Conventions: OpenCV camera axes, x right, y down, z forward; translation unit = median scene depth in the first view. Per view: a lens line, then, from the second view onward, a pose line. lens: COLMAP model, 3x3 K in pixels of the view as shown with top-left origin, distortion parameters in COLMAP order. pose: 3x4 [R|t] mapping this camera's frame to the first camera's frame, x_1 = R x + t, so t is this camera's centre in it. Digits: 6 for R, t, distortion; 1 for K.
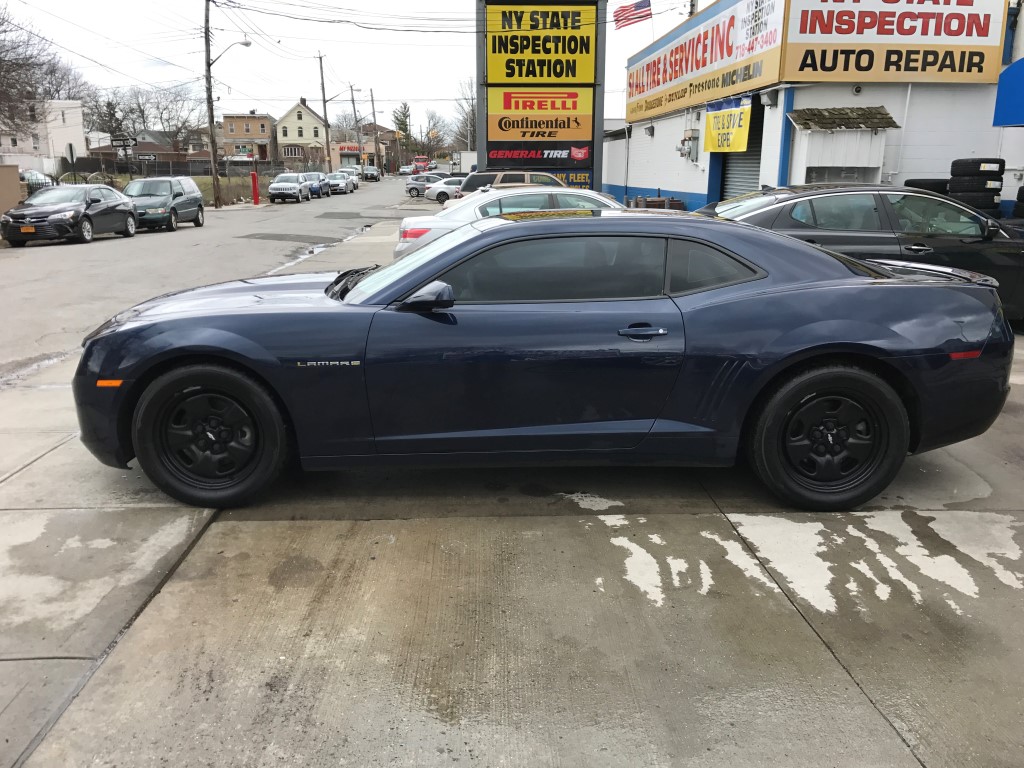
lens RADIAL K [[829.3, 0, 505.0], [0, 829.3, 386.9], [0, 0, 1]] dist [0.054474, -0.059925]
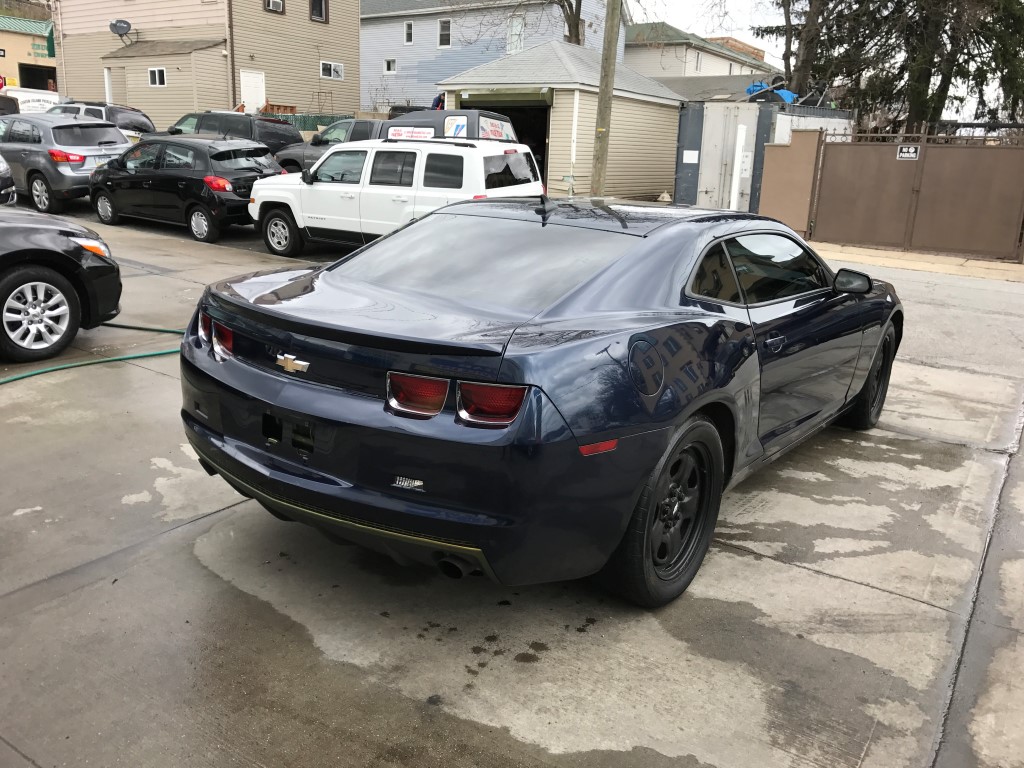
lens RADIAL K [[829.3, 0, 505.0], [0, 829.3, 386.9], [0, 0, 1]] dist [0.054474, -0.059925]
pose [[-0.585857, 0.185719, -0.788847, 0.334472], [-0.245377, 0.887047, 0.391073, -0.129533], [0.772374, 0.422678, -0.474112, 0.513350]]
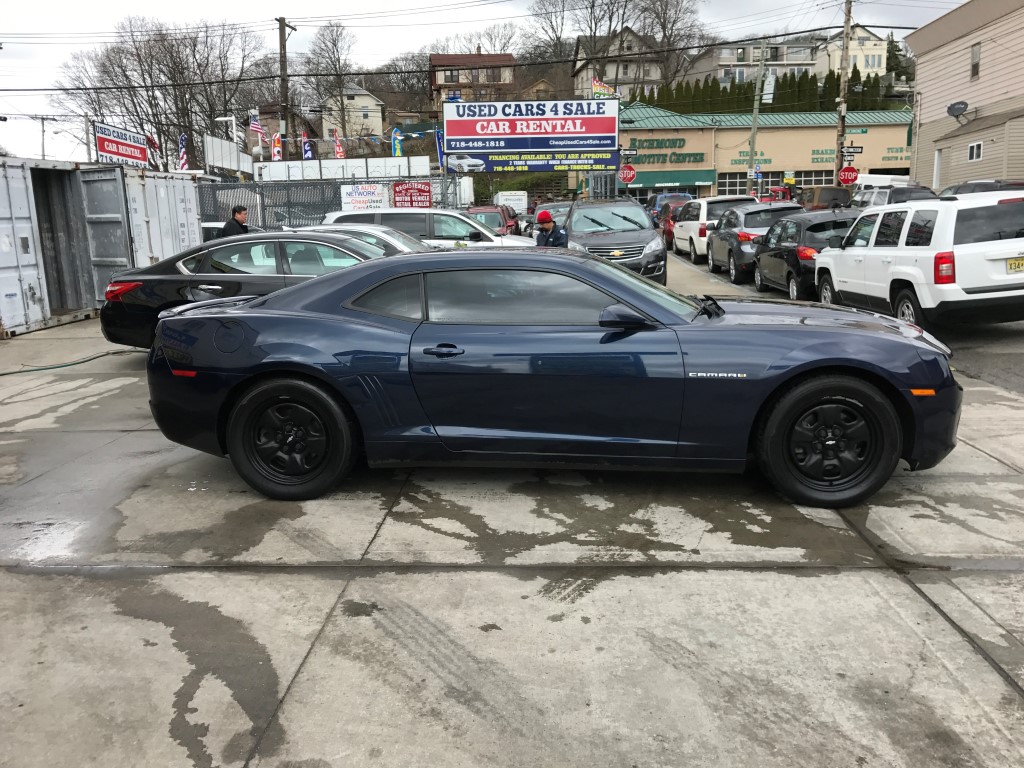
lens RADIAL K [[829.3, 0, 505.0], [0, 829.3, 386.9], [0, 0, 1]] dist [0.054474, -0.059925]
pose [[-0.995650, 0.007680, 0.092853, -0.008147], [0.046131, 0.906501, 0.419675, -0.189371], [-0.080948, 0.422133, -0.902913, 0.770884]]
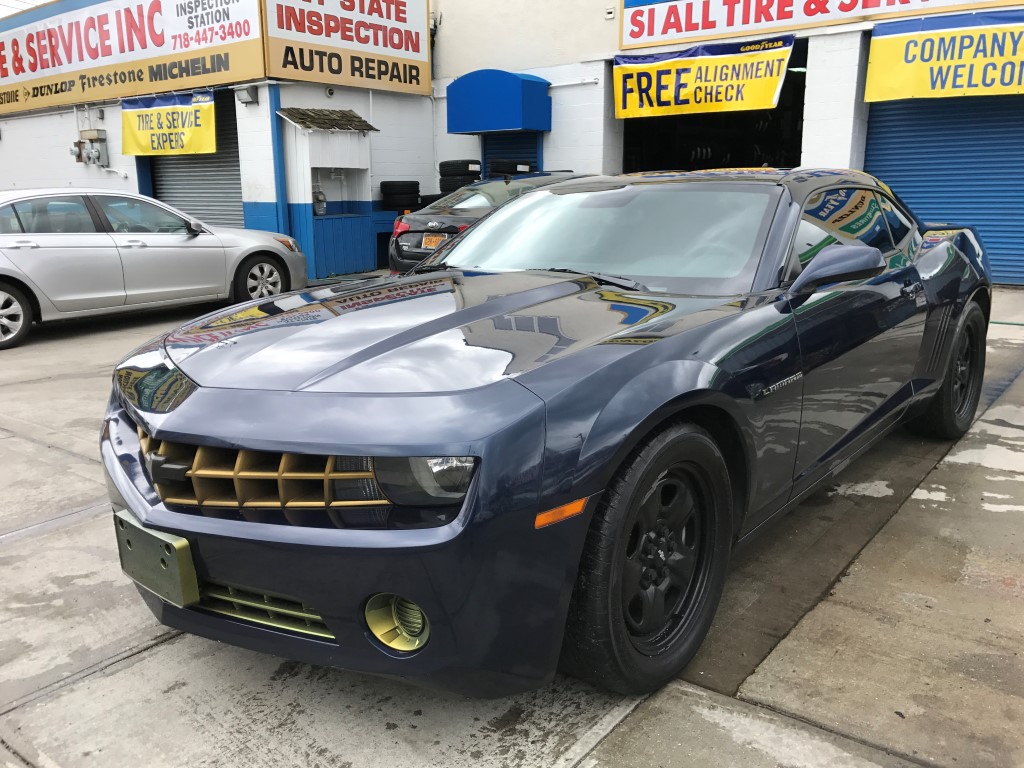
lens RADIAL K [[840.2, 0, 492.0], [0, 840.2, 378.9], [0, 0, 1]] dist [0.039531, -0.061582]
pose [[0.659333, -0.178801, 0.730281, -0.257018], [0.205448, 0.977190, 0.053766, -0.034513], [-0.723237, 0.114585, 0.681028, 0.215578]]
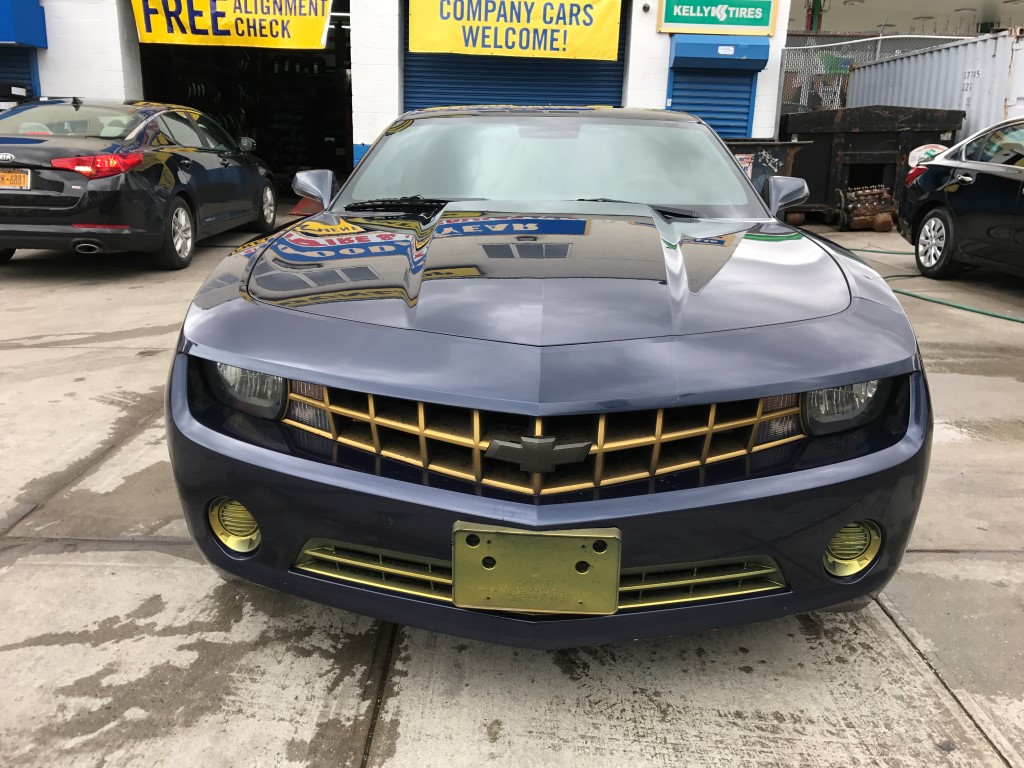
lens RADIAL K [[844.3, 0, 497.4], [0, 844.3, 383.9], [0, 0, 1]] dist [0.008476, 0.006731]
pose [[0.050373, -0.281377, 0.958274, -0.302682], [0.227320, 0.937538, 0.263339, -0.067275], [-0.972516, 0.204570, 0.111189, 0.369130]]
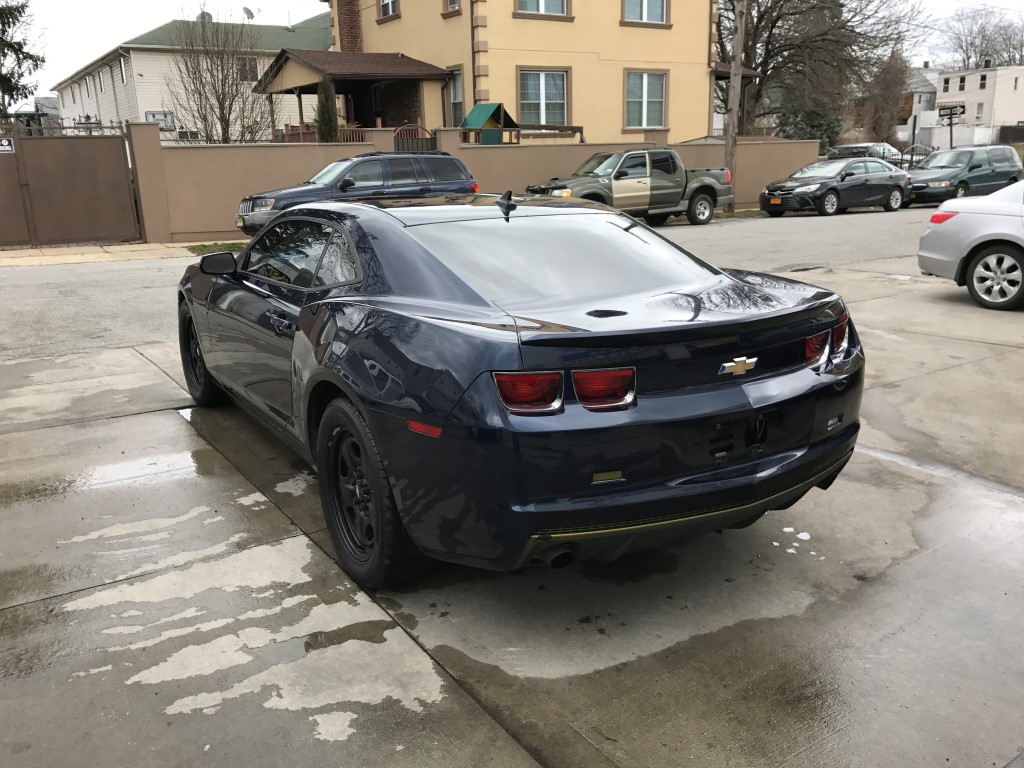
lens RADIAL K [[840.2, 0, 492.0], [0, 840.2, 378.9], [0, 0, 1]] dist [0.039531, -0.061582]
pose [[0.505914, 0.203325, -0.838278, 0.345135], [-0.184330, 0.974857, 0.125207, -0.052182], [0.842659, 0.091176, 0.530672, 0.209833]]
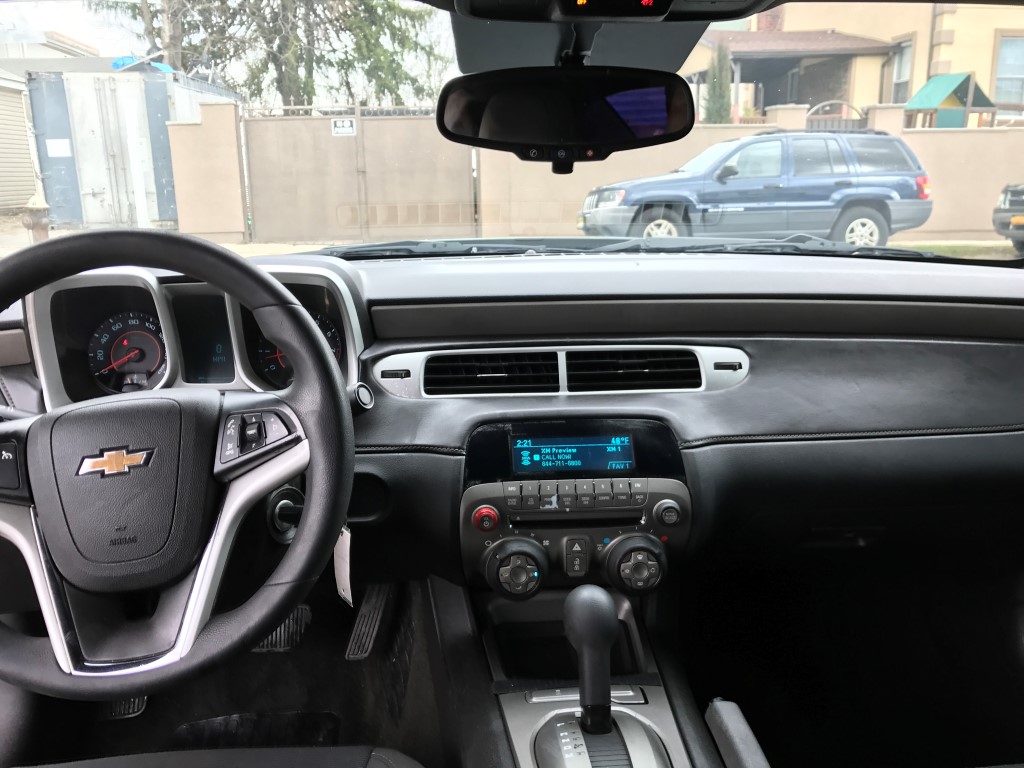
lens RADIAL K [[844.3, 0, 497.4], [0, 844.3, 383.9], [0, 0, 1]] dist [0.008476, 0.006731]
pose [[0.074647, 0.229113, -0.970533, 0.049710], [-0.229947, 0.950975, 0.206810, -0.053413], [0.970336, 0.207733, 0.123672, 0.357478]]
